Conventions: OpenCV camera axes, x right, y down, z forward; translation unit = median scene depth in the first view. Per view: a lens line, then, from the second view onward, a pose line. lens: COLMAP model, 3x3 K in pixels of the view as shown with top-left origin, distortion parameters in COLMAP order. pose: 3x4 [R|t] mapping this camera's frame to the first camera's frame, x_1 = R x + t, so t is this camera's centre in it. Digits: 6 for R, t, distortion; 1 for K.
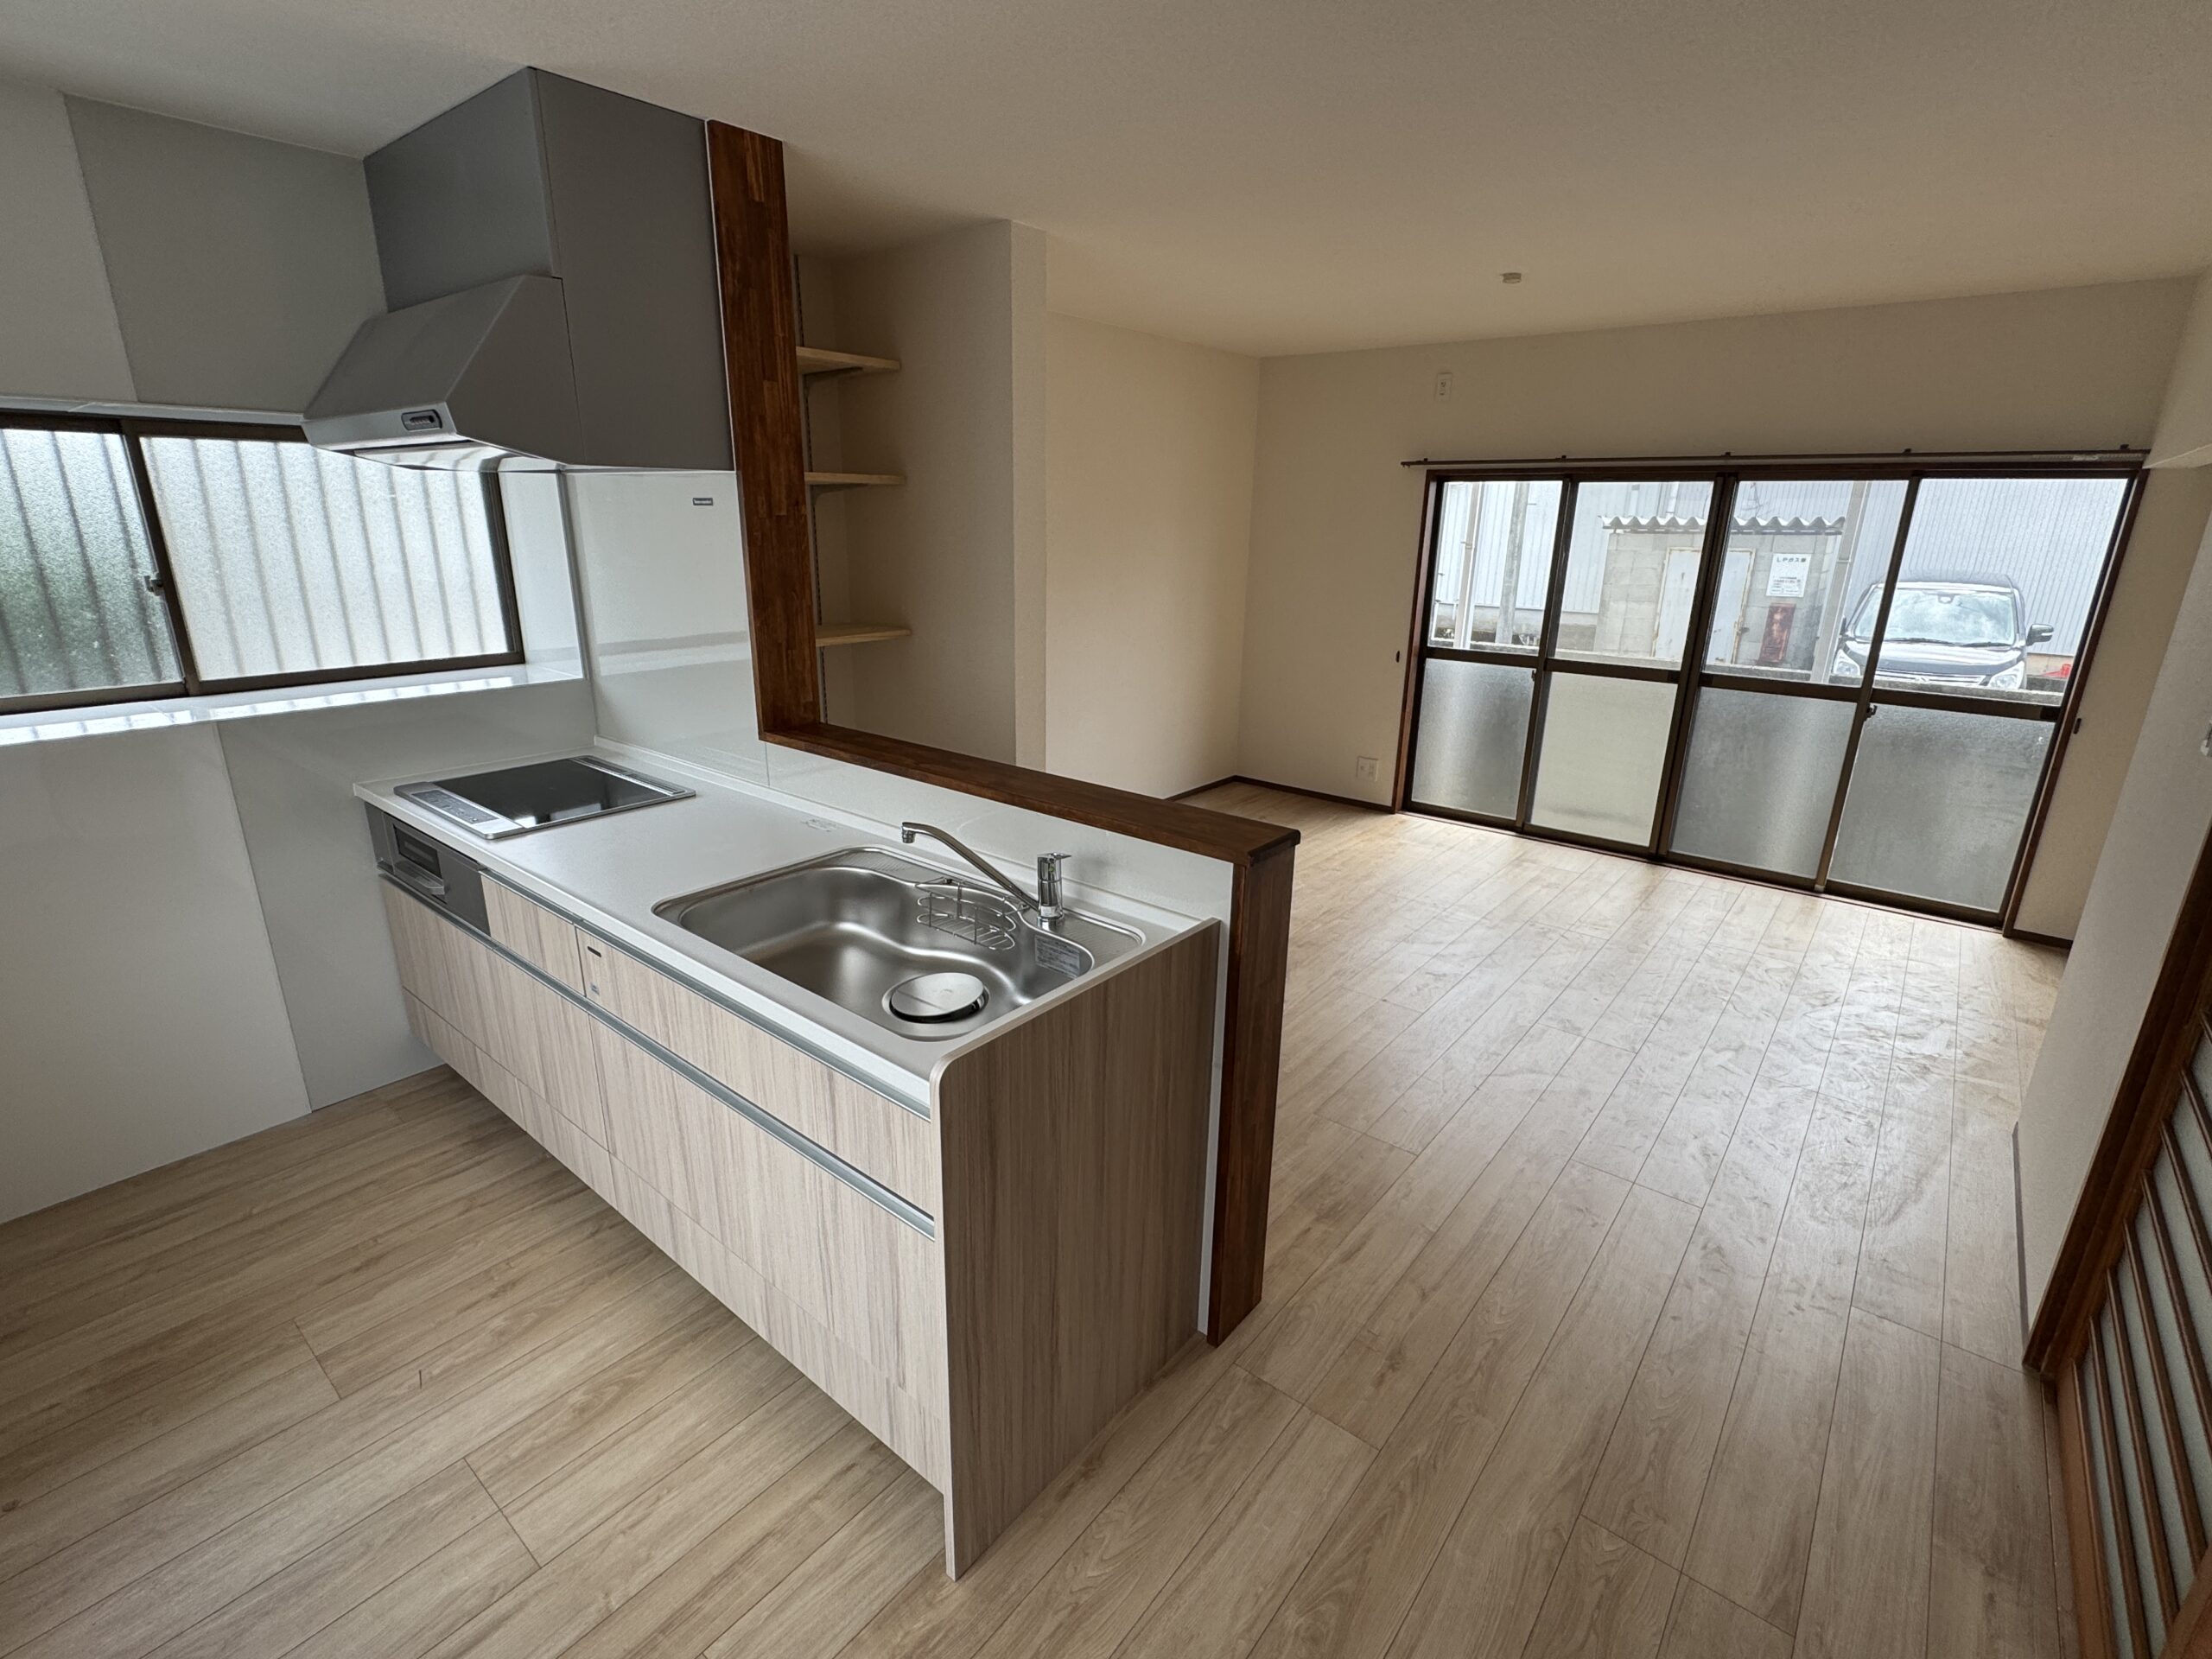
lens RADIAL K [[1029.3, 0, 1106.0], [0, 1029.3, 829.5], [0, 0, 1]] dist [-0.000221, -0.000016]
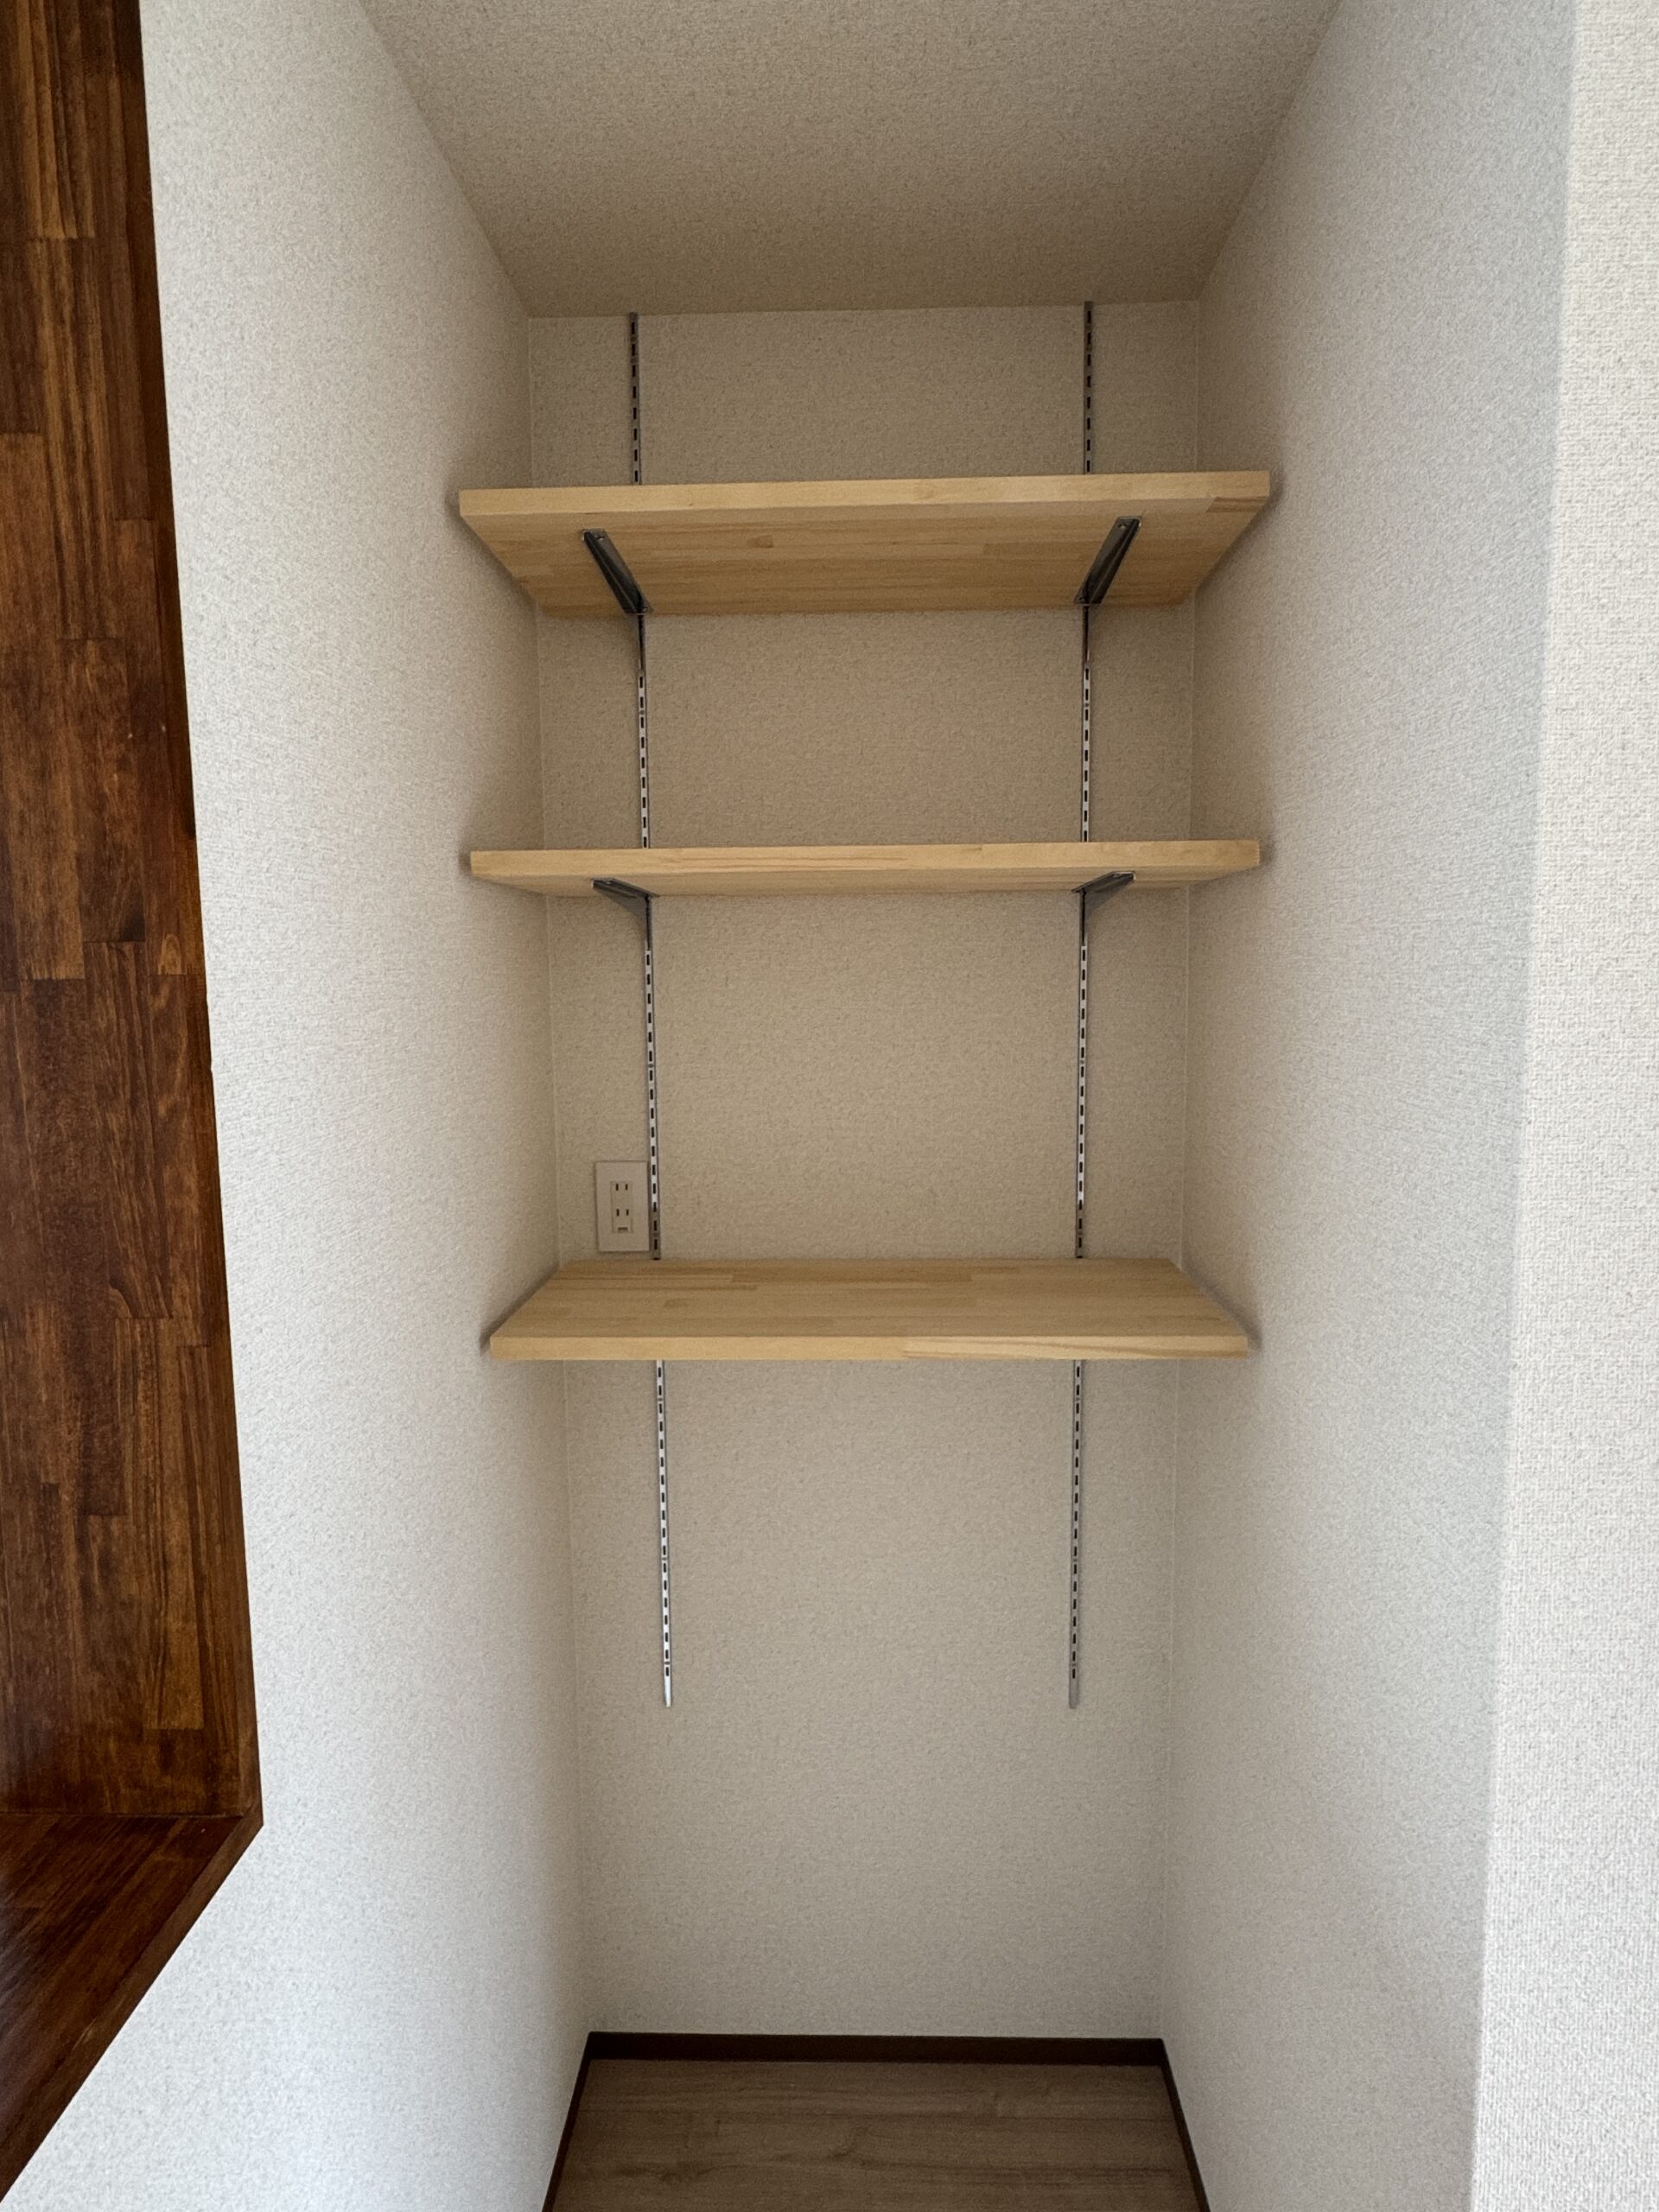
lens RADIAL K [[1228.0, 0, 829.5], [0, 1228.0, 1106.0], [0, 0, 1]] dist [-0.000695, 0.001001]
pose [[0.965355, -0.054035, 0.255285, -0.216713], [0.099484, 0.980646, -0.168629, -0.210583], [-0.241232, 0.188183, 0.952047, 0.690211]]
